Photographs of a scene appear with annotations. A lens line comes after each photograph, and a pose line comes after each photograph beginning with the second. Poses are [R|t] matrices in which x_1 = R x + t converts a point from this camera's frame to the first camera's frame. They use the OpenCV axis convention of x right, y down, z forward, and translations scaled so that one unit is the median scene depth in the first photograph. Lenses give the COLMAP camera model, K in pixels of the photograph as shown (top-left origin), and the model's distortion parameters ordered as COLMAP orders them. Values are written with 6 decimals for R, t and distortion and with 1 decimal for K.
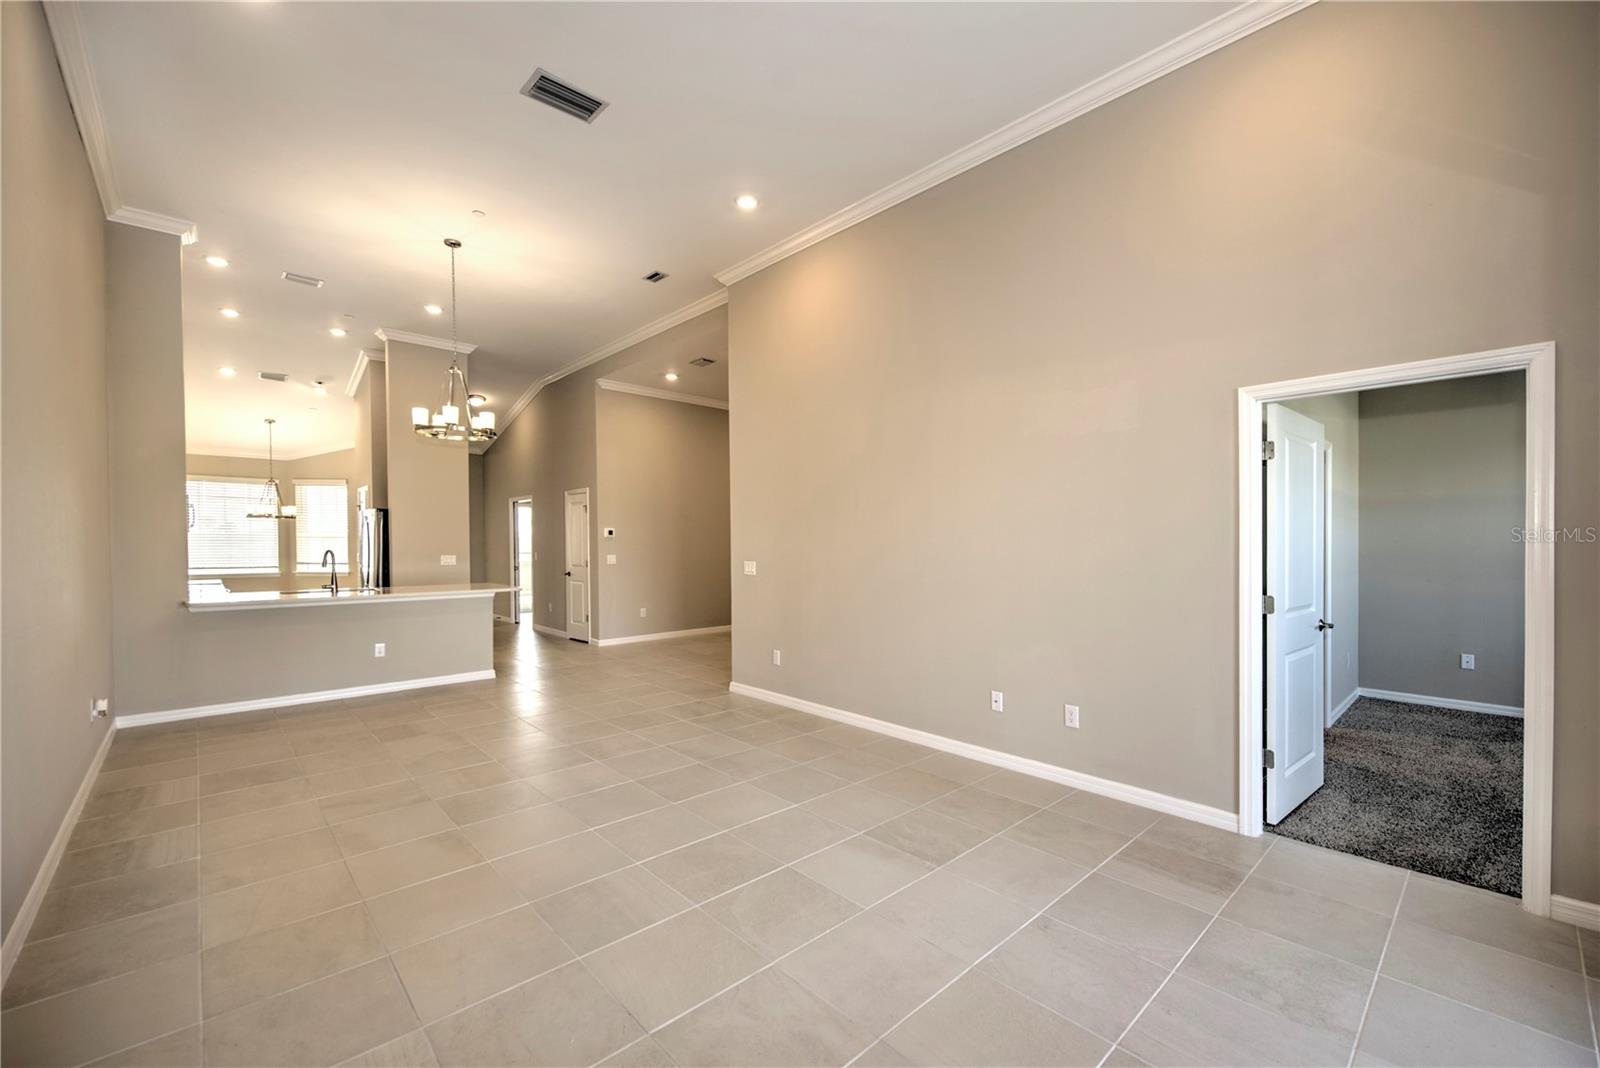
lens RADIAL K [[653.8, 0, 826.8], [0, 653.8, 552.5], [0, 0, 1]] dist [-0.002859, -0.000167]
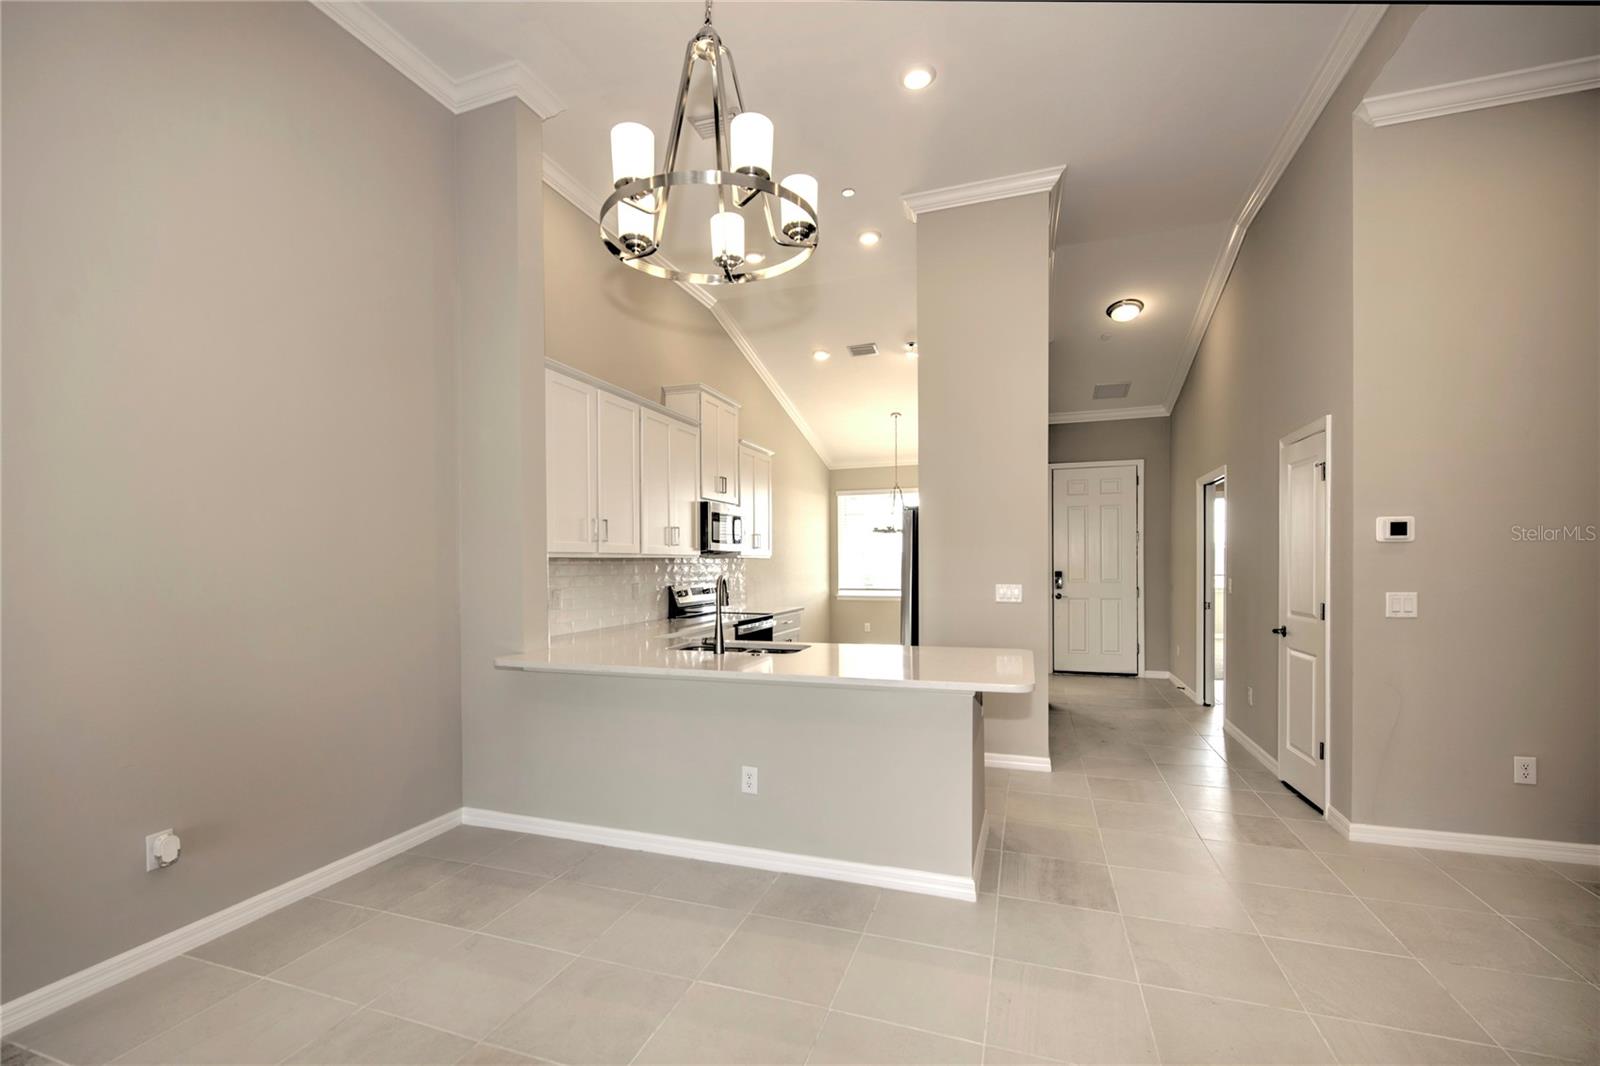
lens RADIAL K [[710.4, 0, 766.0], [0, 710.4, 577.0], [0, 0, 1]] dist [0.003113, 0.000166]
pose [[0.438991, 0.014104, -0.898381, -0.130046], [-0.004273, 0.999898, 0.013610, -0.007729], [0.898482, -0.002136, 0.439006, 0.511093]]
